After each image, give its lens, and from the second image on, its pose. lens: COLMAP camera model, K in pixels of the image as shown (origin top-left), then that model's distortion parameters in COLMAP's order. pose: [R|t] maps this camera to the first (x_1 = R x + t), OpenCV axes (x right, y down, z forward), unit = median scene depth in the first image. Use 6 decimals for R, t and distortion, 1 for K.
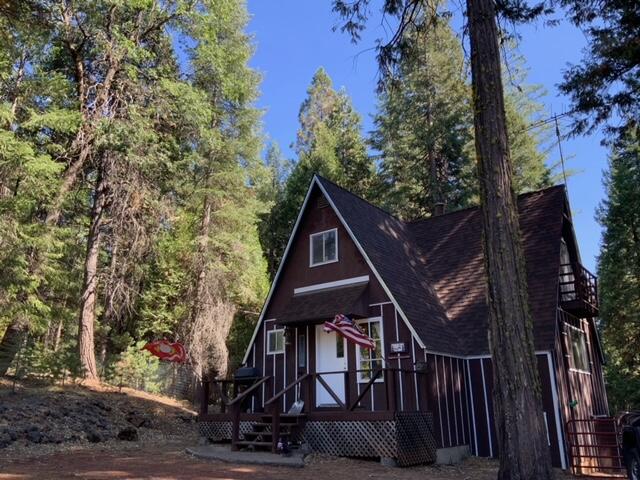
lens RADIAL K [[531.4, 0, 320.0], [0, 531.4, 240.0], [0, 0, 1]] dist [0.070813, -0.159409]
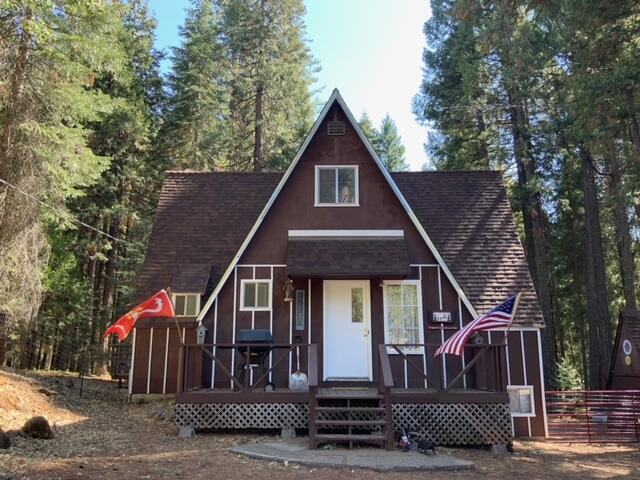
lens RADIAL K [[531.4, 0, 320.0], [0, 531.4, 240.0], [0, 0, 1]] dist [0.070813, -0.159409]
pose [[0.792001, 0.141133, 0.593983, -0.497741], [-0.194403, 0.980571, 0.026224, 0.081899], [-0.578742, -0.136242, 0.804050, 0.373354]]
